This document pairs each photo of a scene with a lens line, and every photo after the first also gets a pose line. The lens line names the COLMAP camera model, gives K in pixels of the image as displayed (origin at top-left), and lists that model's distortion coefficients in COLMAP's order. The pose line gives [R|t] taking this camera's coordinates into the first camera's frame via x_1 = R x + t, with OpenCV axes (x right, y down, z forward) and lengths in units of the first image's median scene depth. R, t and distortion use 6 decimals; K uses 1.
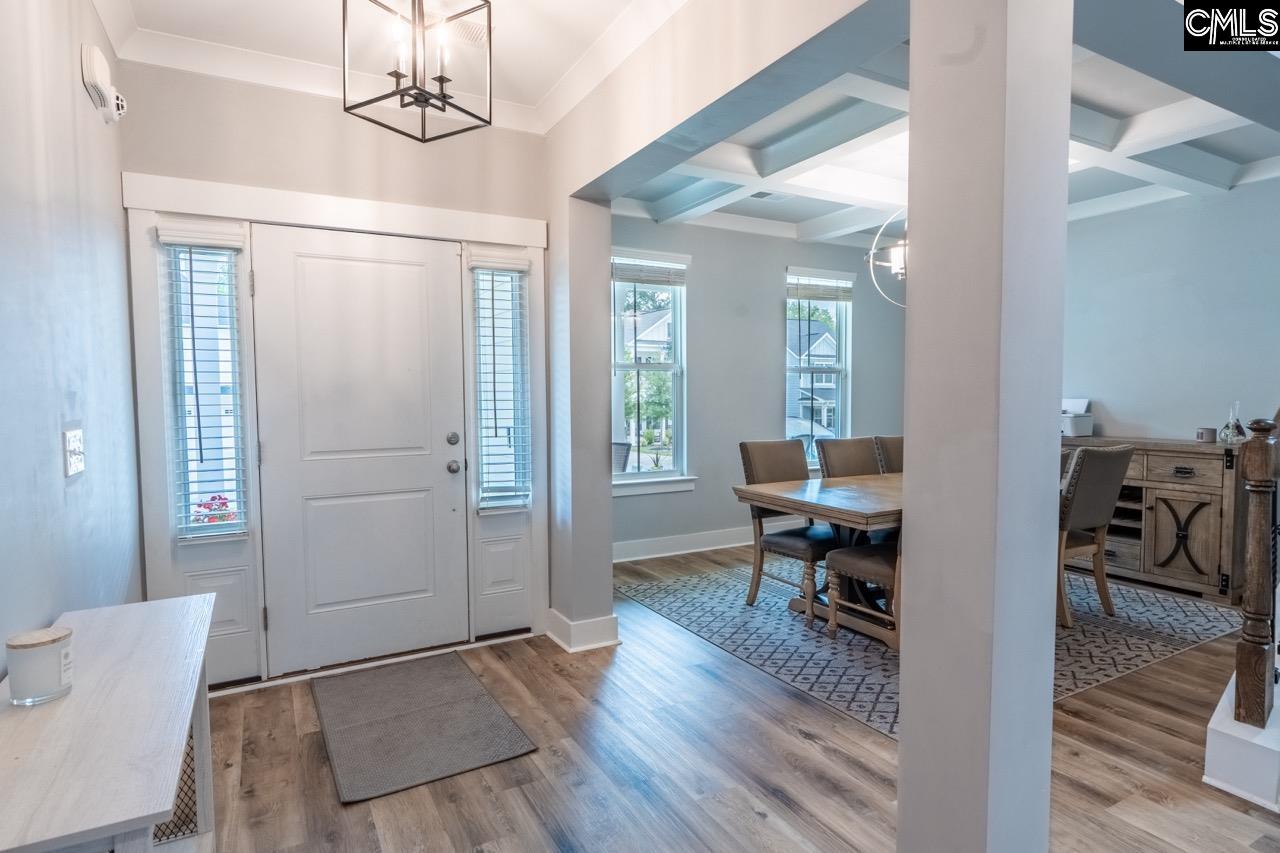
lens RADIAL K [[683.0, 0, 635.4], [0, 683.0, 427.7], [0, 0, 1]] dist [-0.002509, -0.001175]
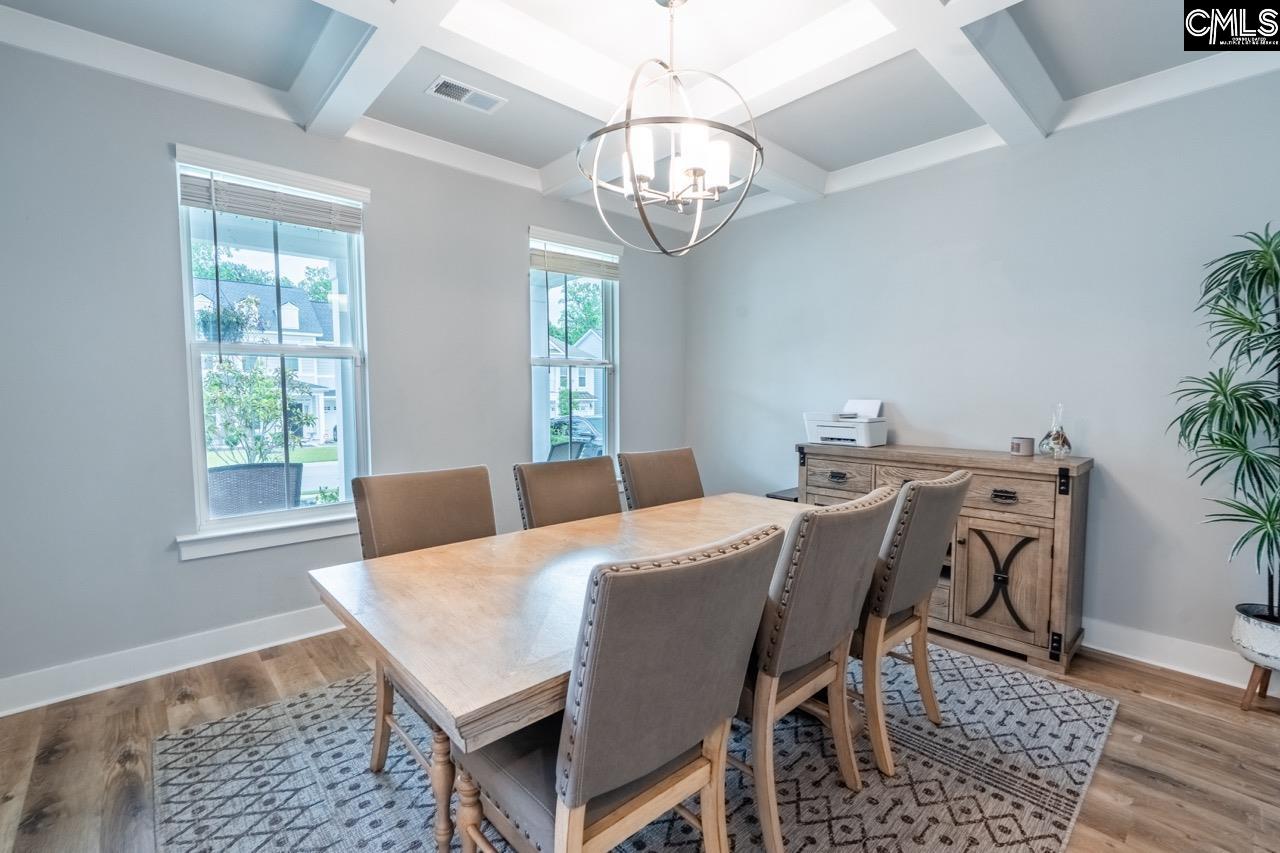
lens RADIAL K [[544.6, 0, 638.5], [0, 544.6, 421.0], [0, 0, 1]] dist [-0.012209, -0.000383]
pose [[0.972563, -0.007789, 0.232509, 0.269201], [0.006987, 0.999966, 0.004276, -0.025089], [-0.232534, -0.002534, 0.972585, 0.511389]]
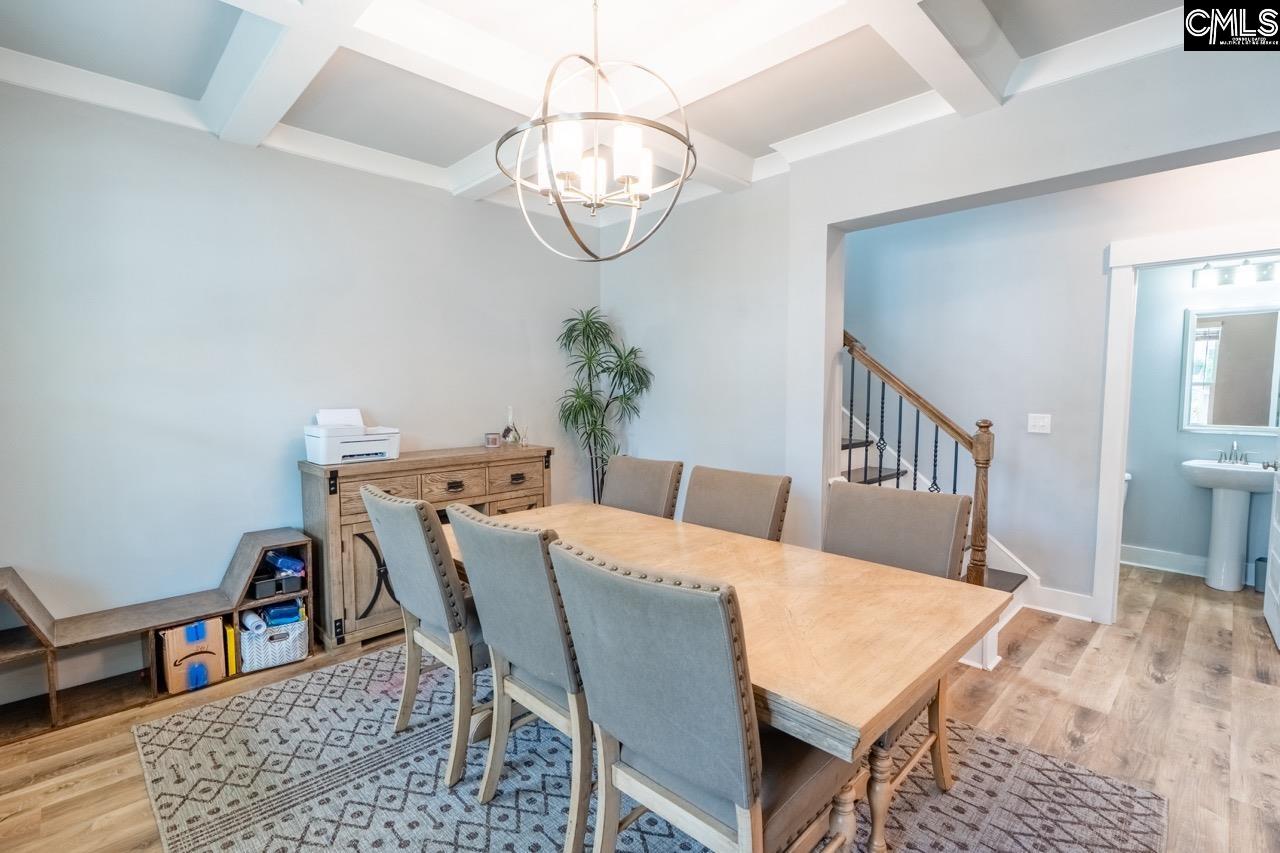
lens RADIAL K [[589.5, 0, 640.8], [0, 589.5, 429.7], [0, 0, 1]] dist [-0.001252, 0.000210]
pose [[-0.283144, -0.059265, 0.957244, -0.057212], [0.053684, 0.995545, 0.077516, -0.062178], [-0.957574, 0.073337, -0.278701, 1.072242]]
